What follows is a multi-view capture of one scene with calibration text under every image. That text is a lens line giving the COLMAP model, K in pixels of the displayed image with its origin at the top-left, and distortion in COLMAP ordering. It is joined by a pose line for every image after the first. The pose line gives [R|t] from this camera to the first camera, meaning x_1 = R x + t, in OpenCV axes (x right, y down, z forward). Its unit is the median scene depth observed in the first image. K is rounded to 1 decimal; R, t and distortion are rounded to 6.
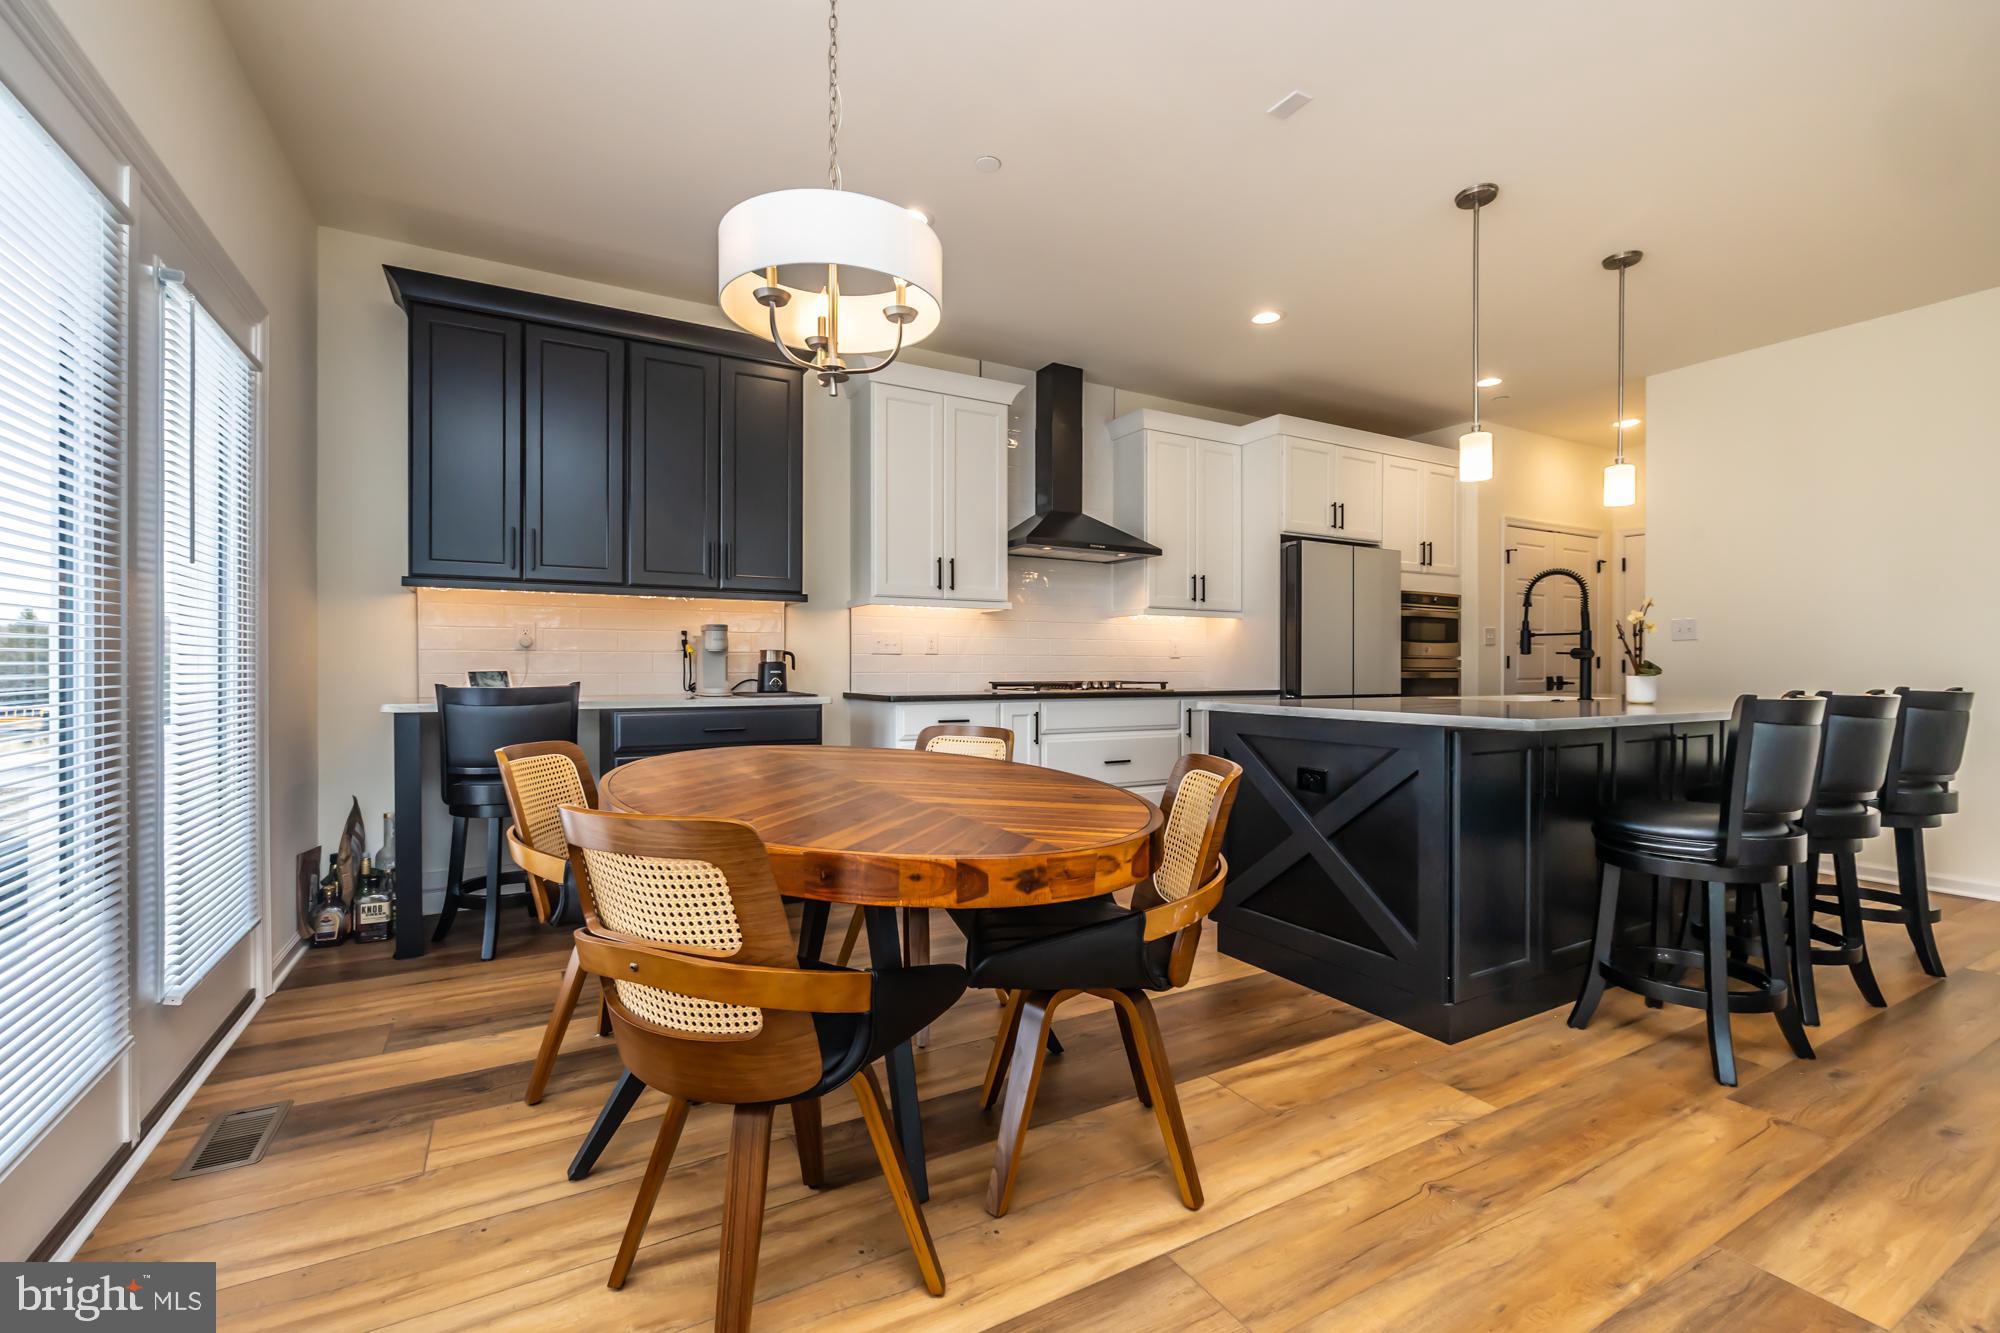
lens RADIAL K [[851.7, 0, 974.2], [0, 851.7, 670.0], [0, 0, 1]] dist [-0.003323, 0.000779]
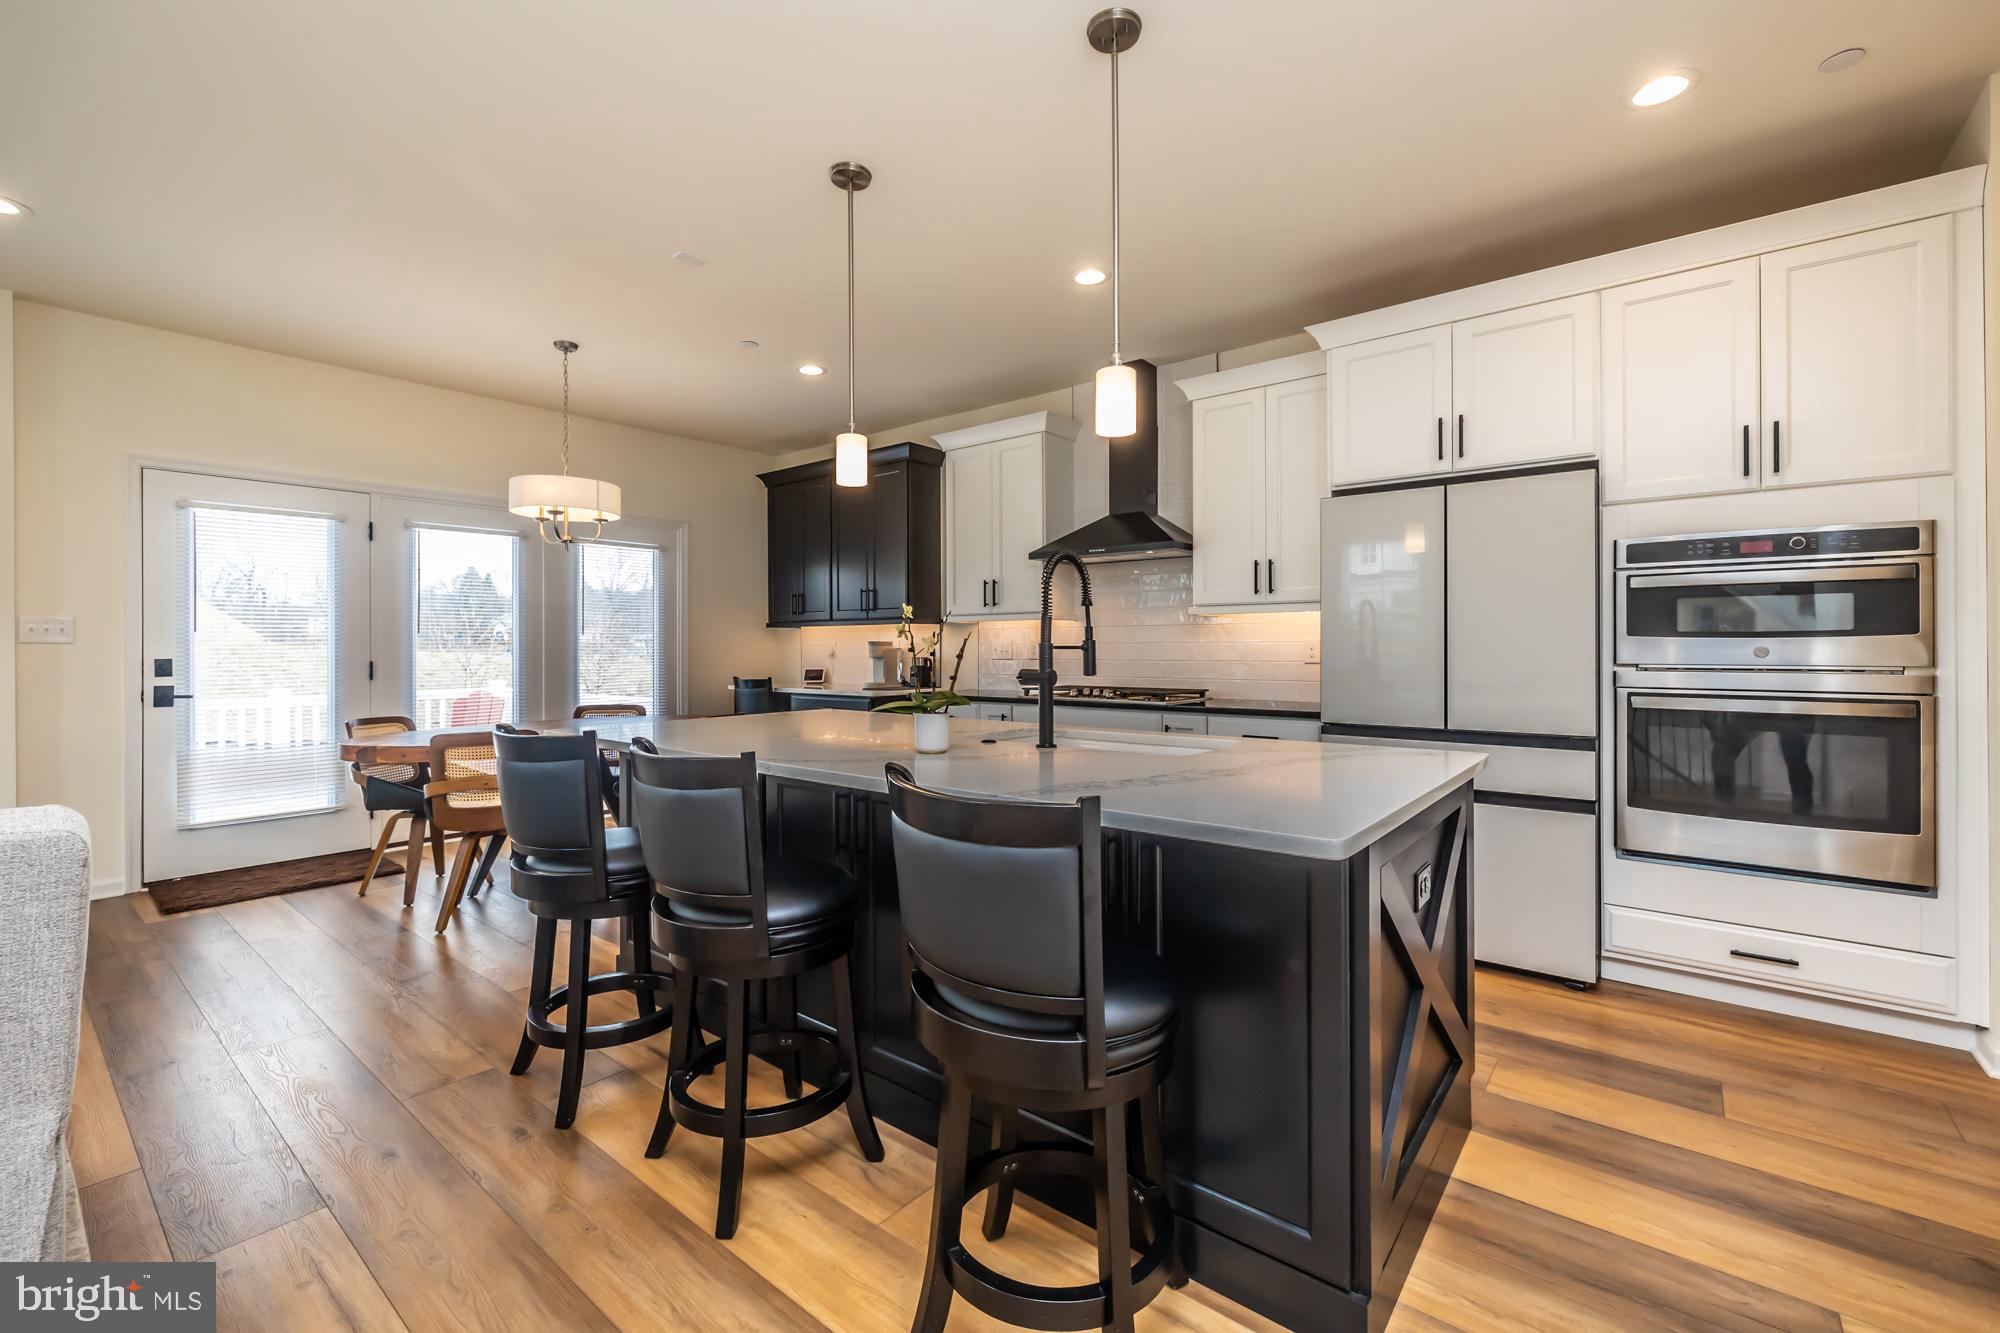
lens RADIAL K [[851.7, 0, 1000.0], [0, 851.7, 667.6], [0, 0, 1]] dist [-0.003323, 0.000779]
pose [[0.375566, 0.005001, -0.926782, 1.142922], [-0.021837, 0.999756, -0.003455, -0.005306], [0.926539, 0.021535, 0.375583, 0.604184]]
